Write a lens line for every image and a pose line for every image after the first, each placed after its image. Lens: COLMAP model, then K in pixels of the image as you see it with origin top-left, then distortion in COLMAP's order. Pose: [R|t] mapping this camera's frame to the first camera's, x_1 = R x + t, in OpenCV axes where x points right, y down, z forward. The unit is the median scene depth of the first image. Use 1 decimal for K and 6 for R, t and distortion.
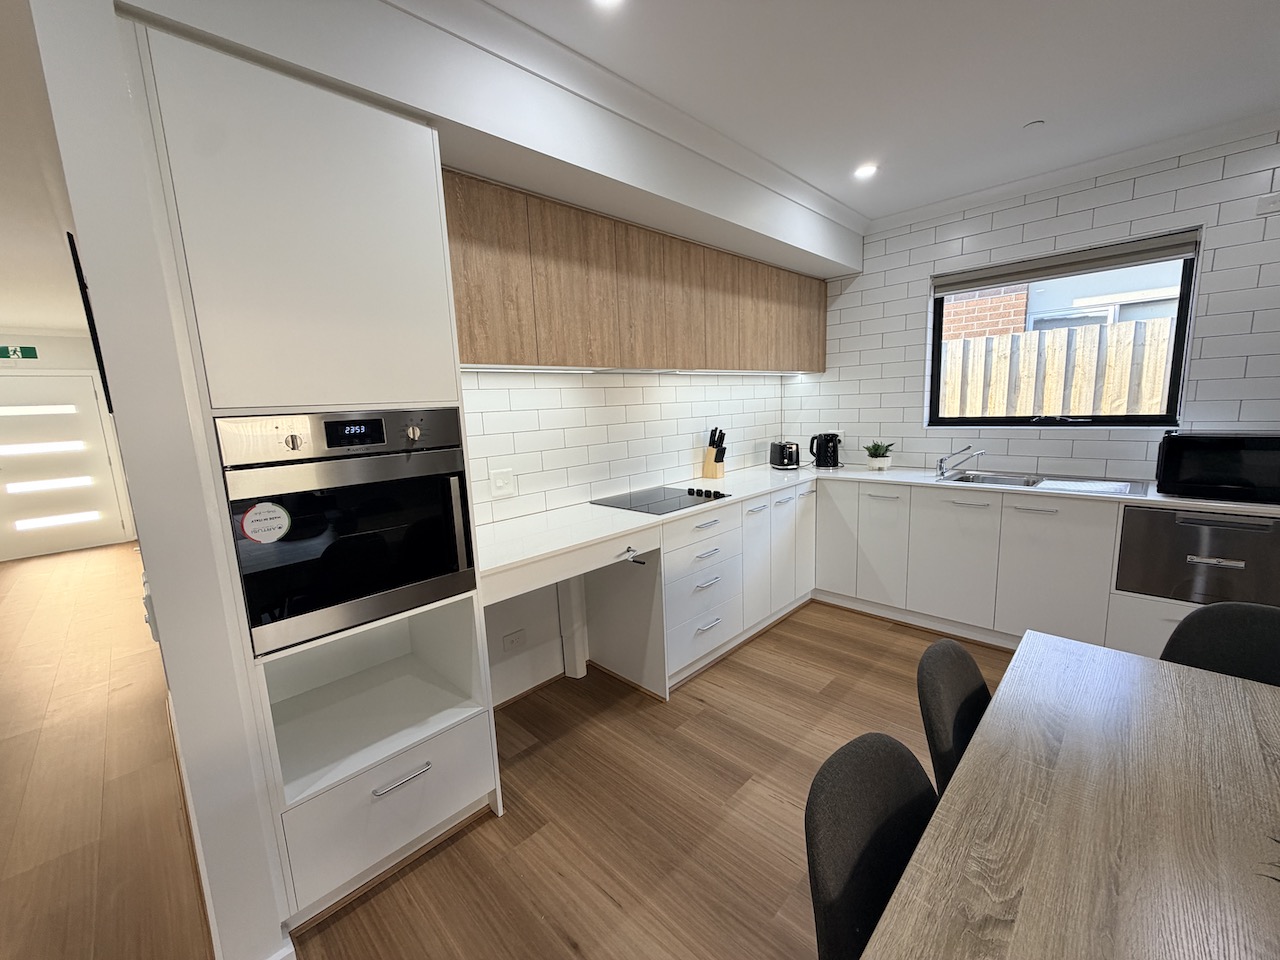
lens RADIAL K [[511.4, 0, 635.3], [0, 511.4, 480.7], [0, 0, 1]] dist [0.000996, 0.000187]
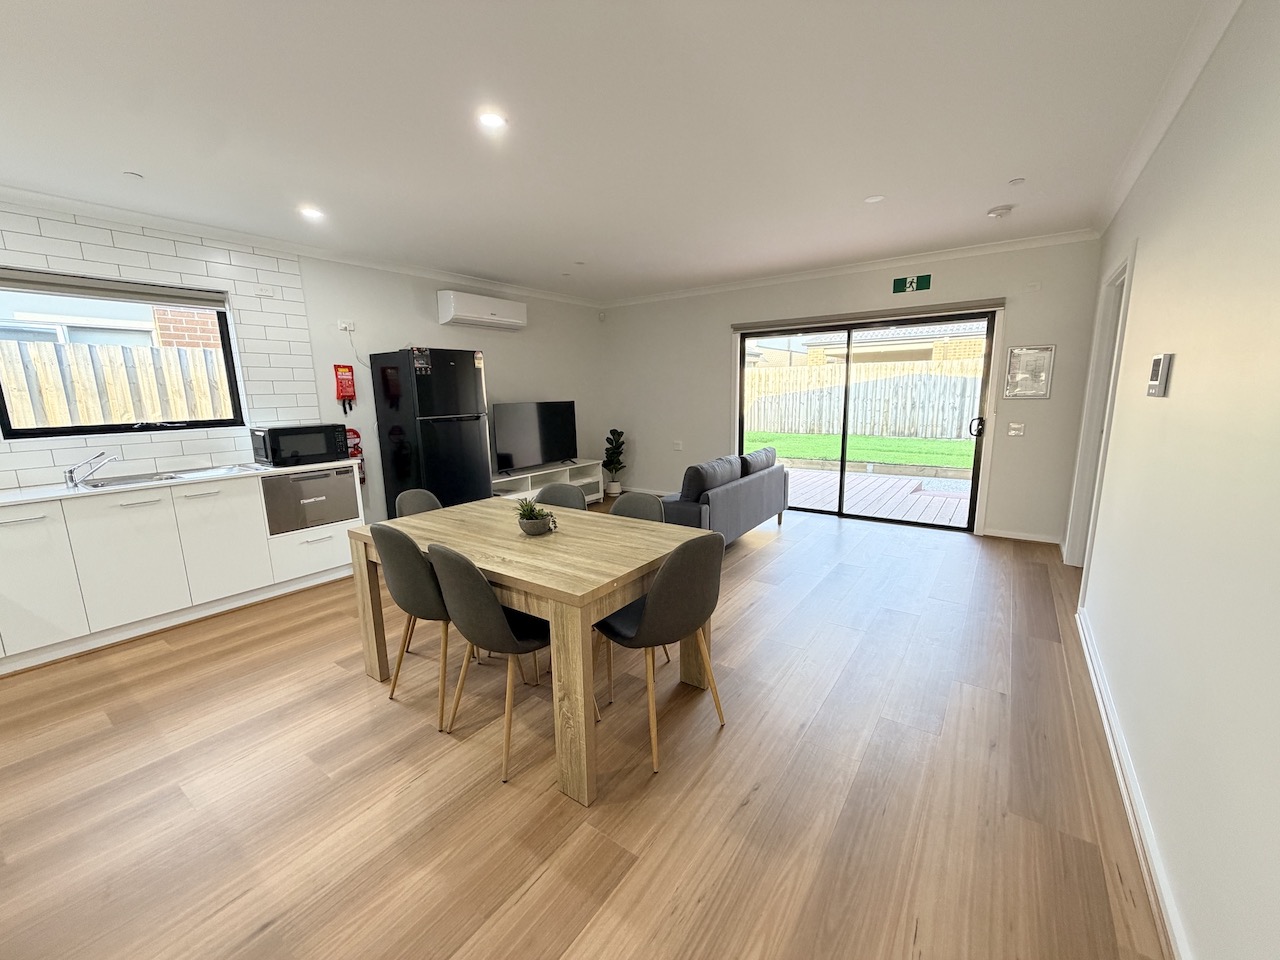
lens RADIAL K [[511.4, 0, 635.3], [0, 511.4, 480.7], [0, 0, 1]] dist [0.000996, 0.000187]
pose [[-0.153895, -0.123565, 0.980331, -0.535862], [0.178288, 0.972393, 0.150552, 0.023023], [-0.971869, 0.197951, -0.127616, 0.125280]]
